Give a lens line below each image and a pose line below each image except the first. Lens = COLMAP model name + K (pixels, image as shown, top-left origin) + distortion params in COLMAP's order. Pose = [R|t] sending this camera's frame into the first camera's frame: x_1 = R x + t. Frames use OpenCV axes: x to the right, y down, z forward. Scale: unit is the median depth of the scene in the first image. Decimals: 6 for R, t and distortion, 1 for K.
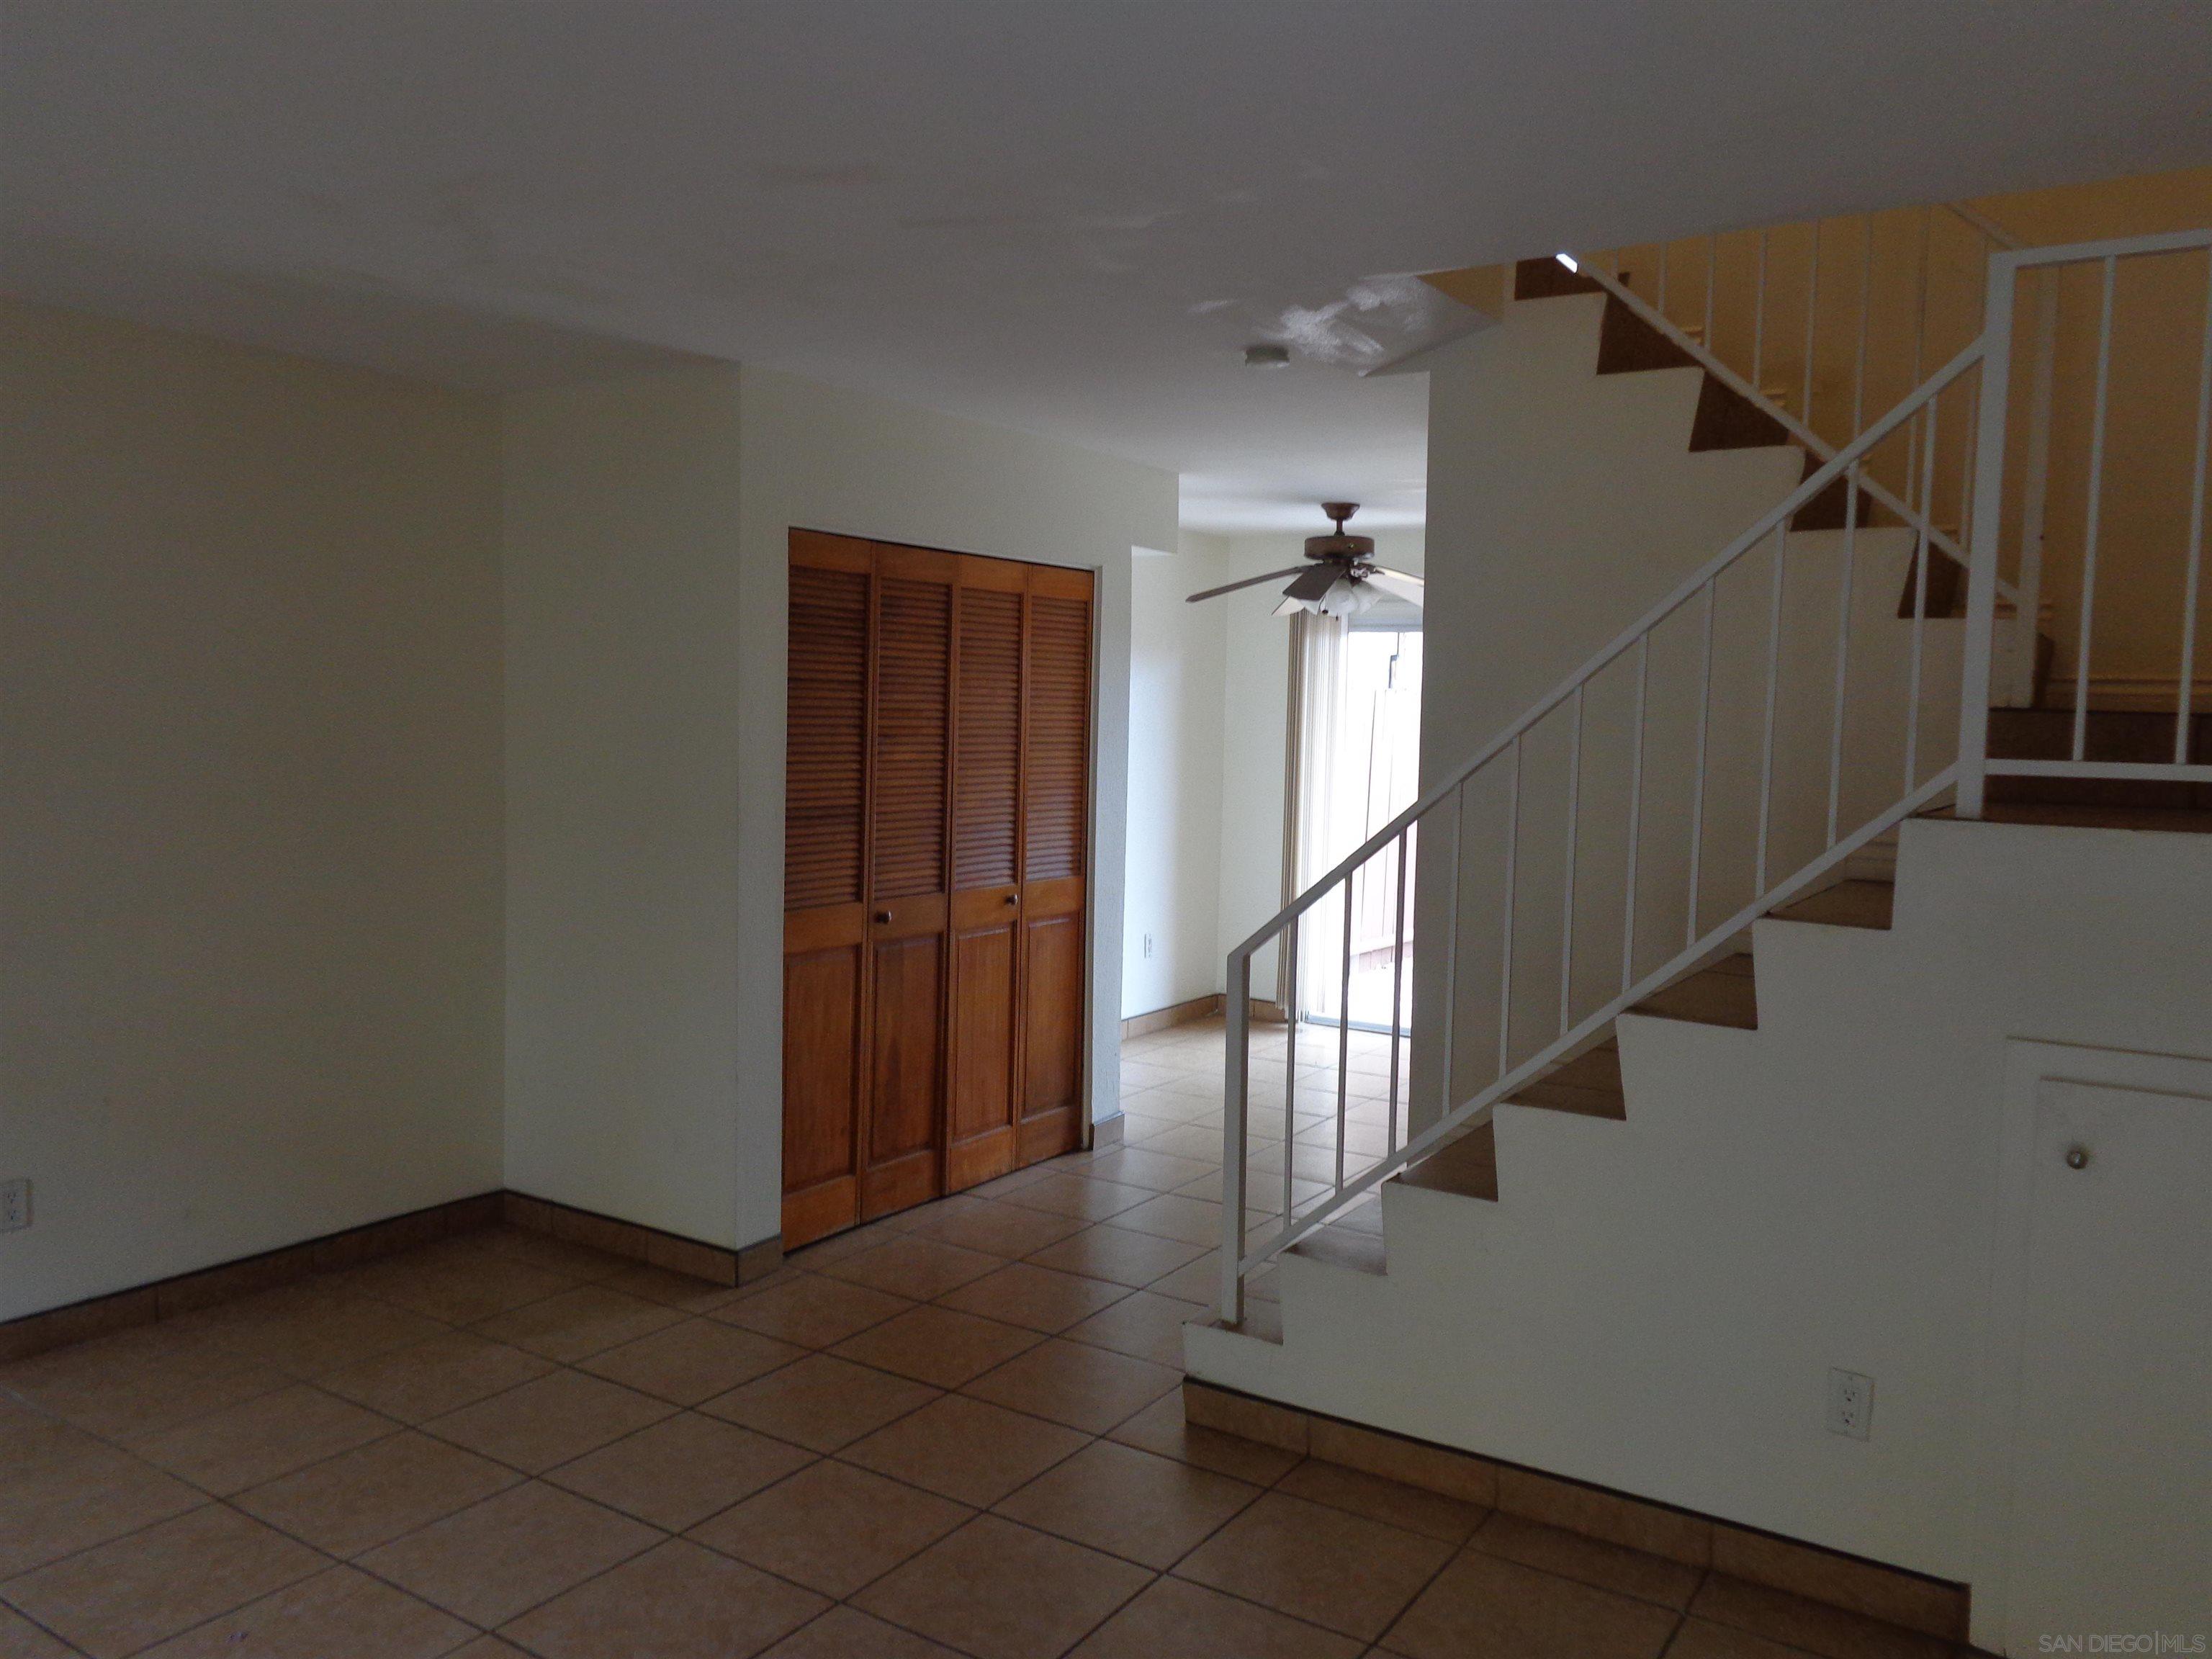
lens RADIAL K [[1653.0, 0, 1110.4], [0, 1653.0, 824.0], [0, 0, 1]] dist [-0.003737, 0.000192]
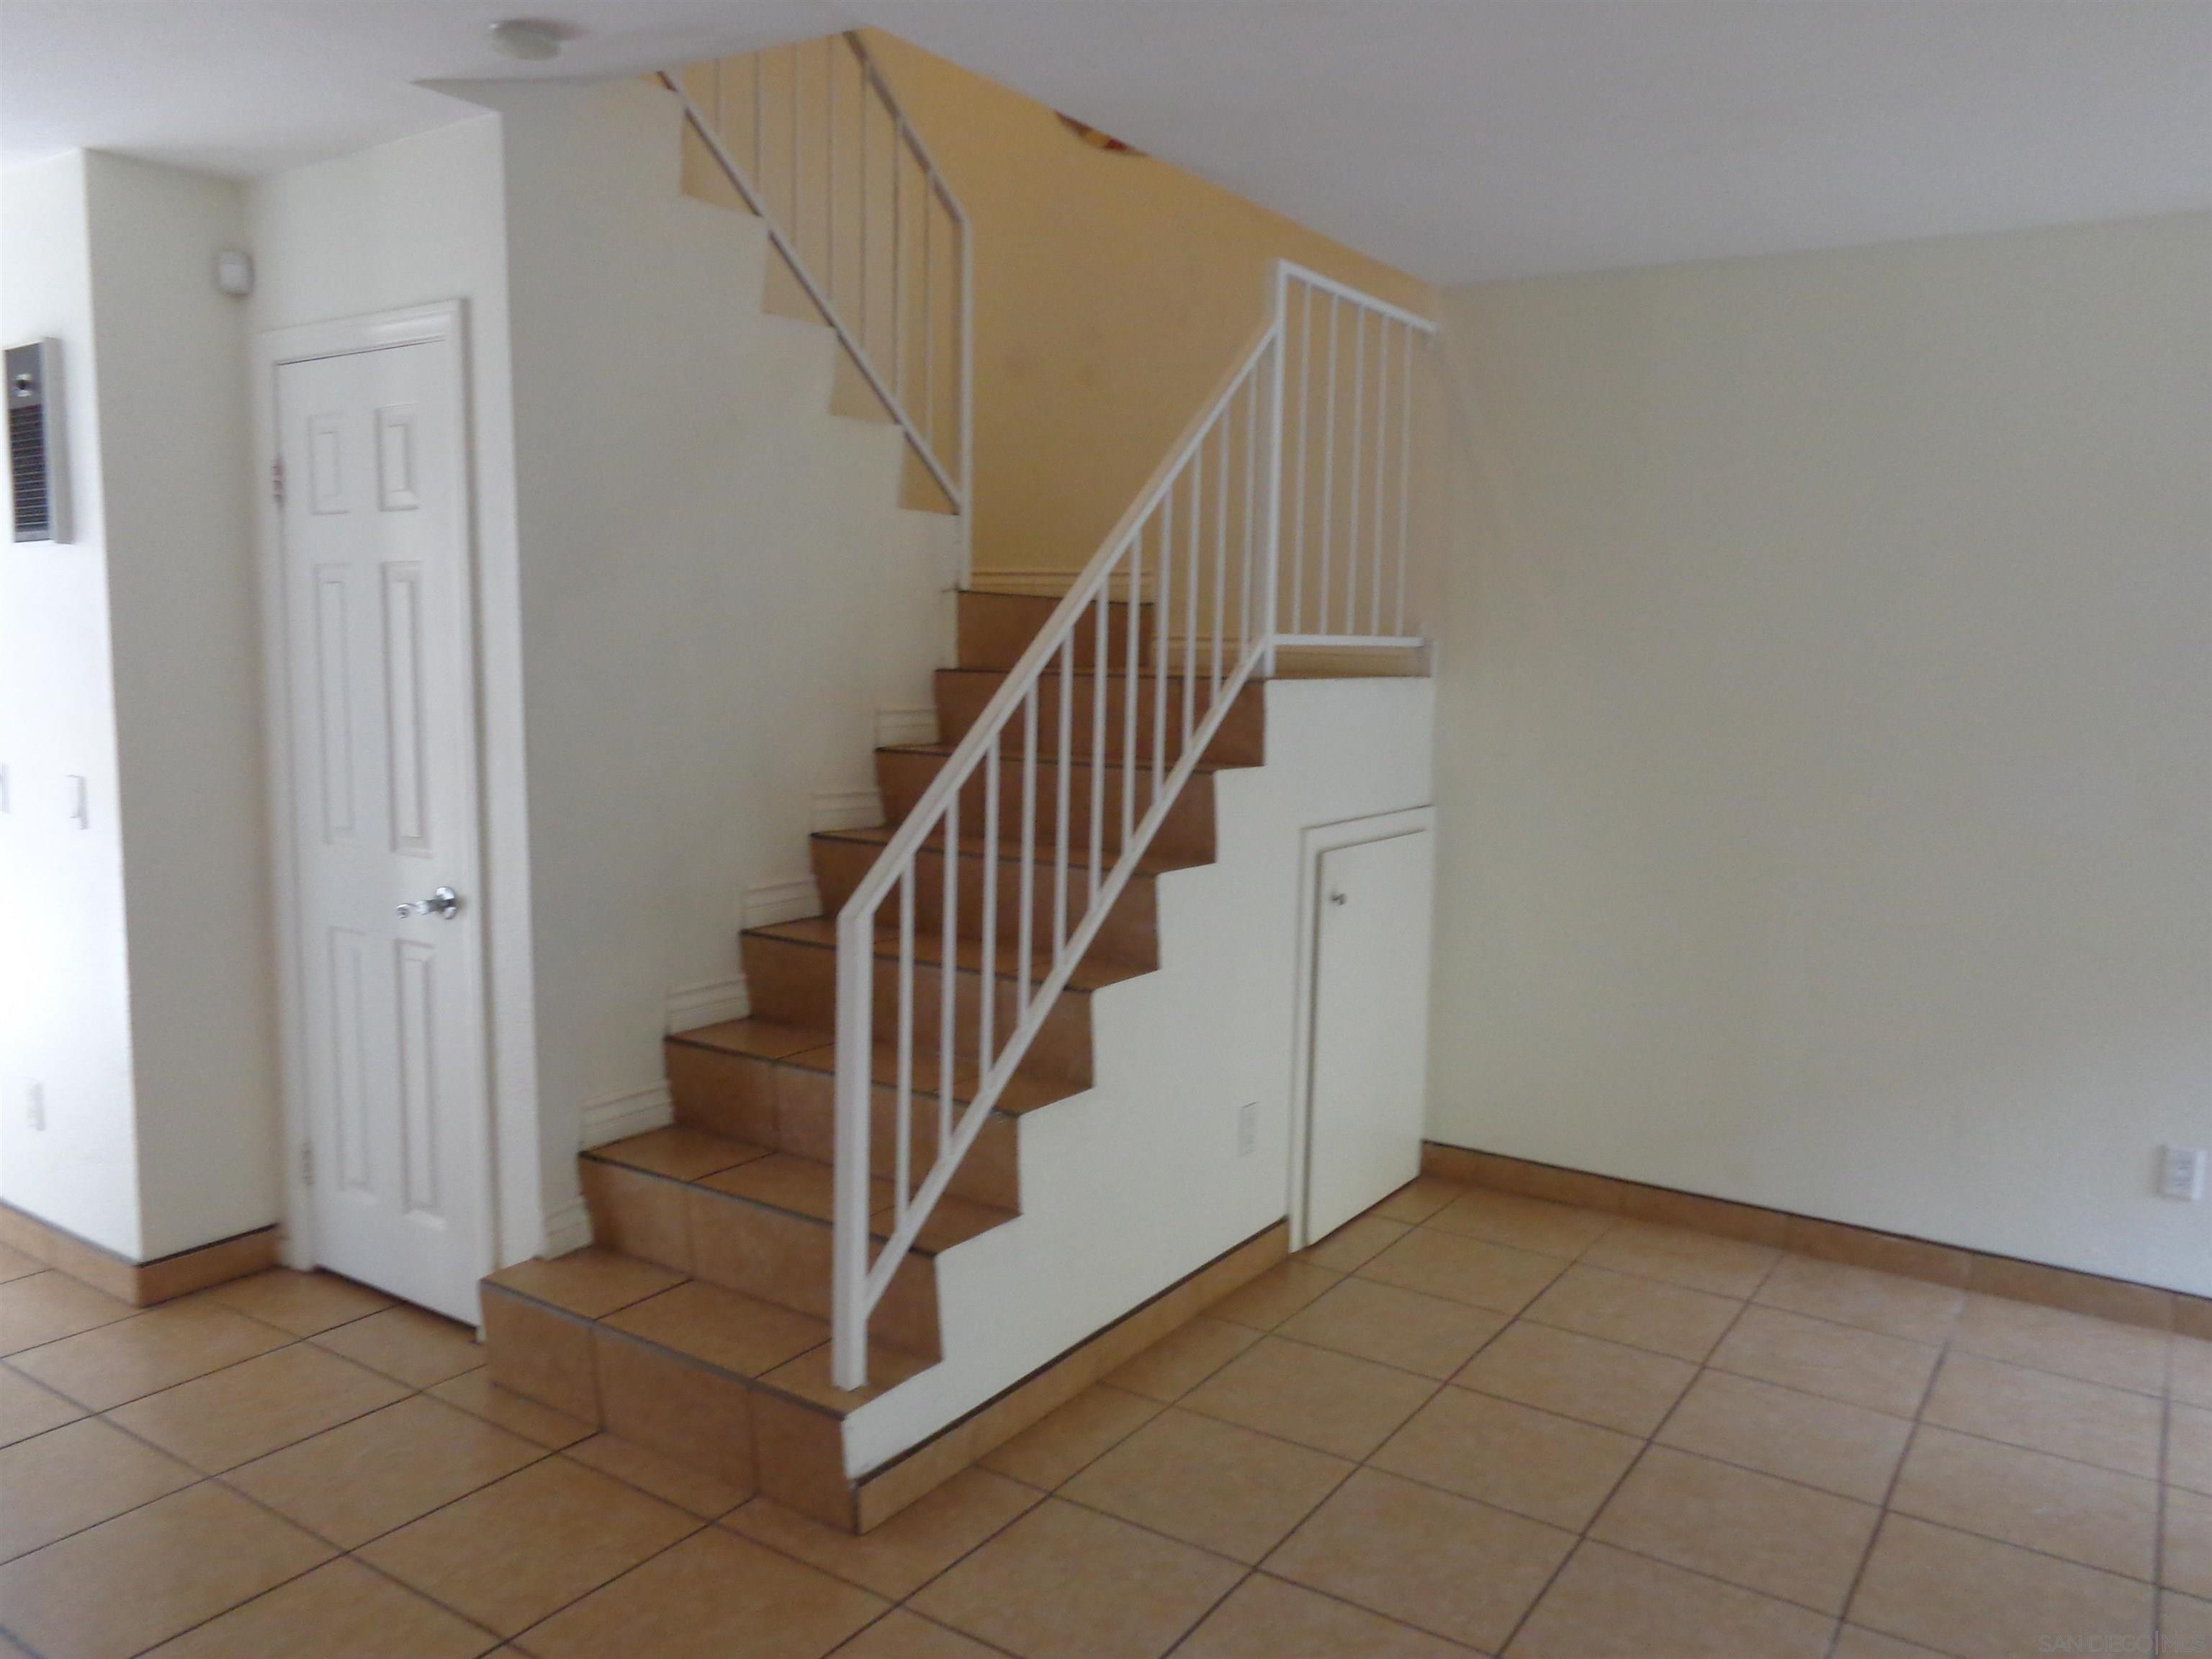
lens RADIAL K [[1653.0, 0, 1110.4], [0, 1653.0, 824.0], [0, 0, 1]] dist [-0.003737, 0.000192]
pose [[0.010526, -0.138411, 0.990319, -0.842342], [0.052434, 0.989088, 0.137682, -0.078472], [-0.998569, 0.050477, 0.017669, 1.089925]]
